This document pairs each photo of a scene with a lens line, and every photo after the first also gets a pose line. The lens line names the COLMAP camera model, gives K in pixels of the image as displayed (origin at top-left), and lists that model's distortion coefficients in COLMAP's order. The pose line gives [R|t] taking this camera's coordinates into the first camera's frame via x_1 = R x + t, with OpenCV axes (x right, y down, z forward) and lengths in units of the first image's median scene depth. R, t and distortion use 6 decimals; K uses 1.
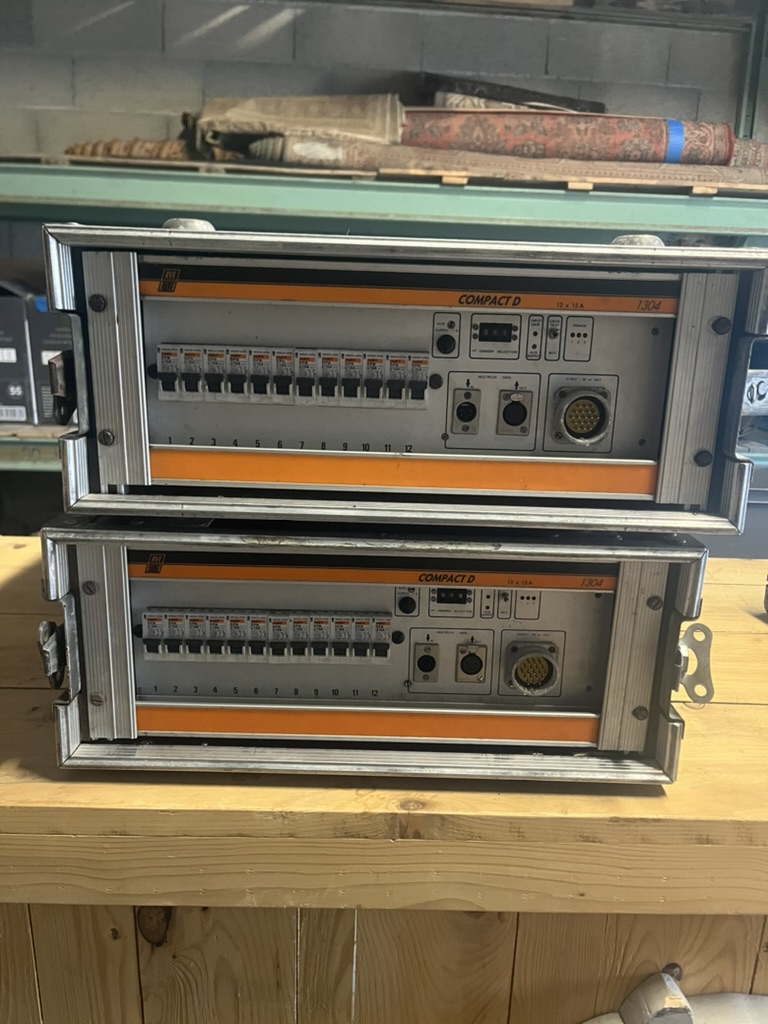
lens RADIAL K [[776.6, 0, 385.8], [0, 776.6, 536.2], [0, 0, 1]] dist [0.103250, -0.153647]
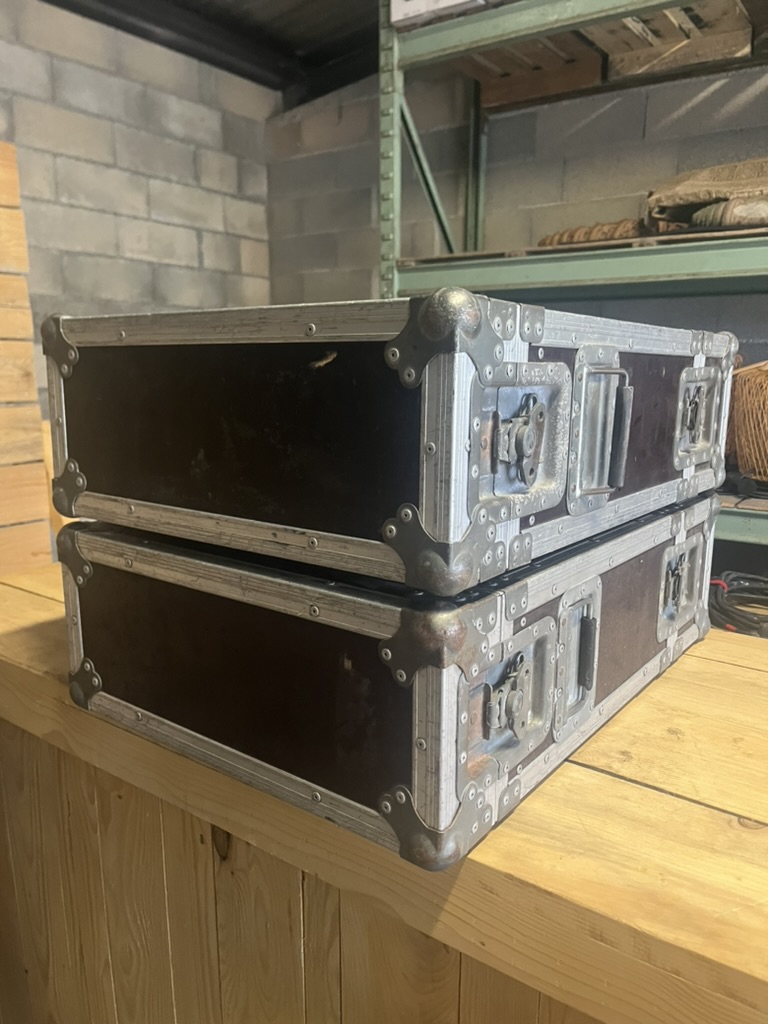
lens RADIAL K [[770.7, 0, 384.7], [0, 770.7, 521.0], [0, 0, 1]] dist [0.075362, -0.109768]
pose [[0.793096, 0.085563, -0.603057, 0.150625], [-0.141325, 0.988915, -0.045550, -0.003698], [0.592474, 0.121352, 0.796397, 0.014137]]
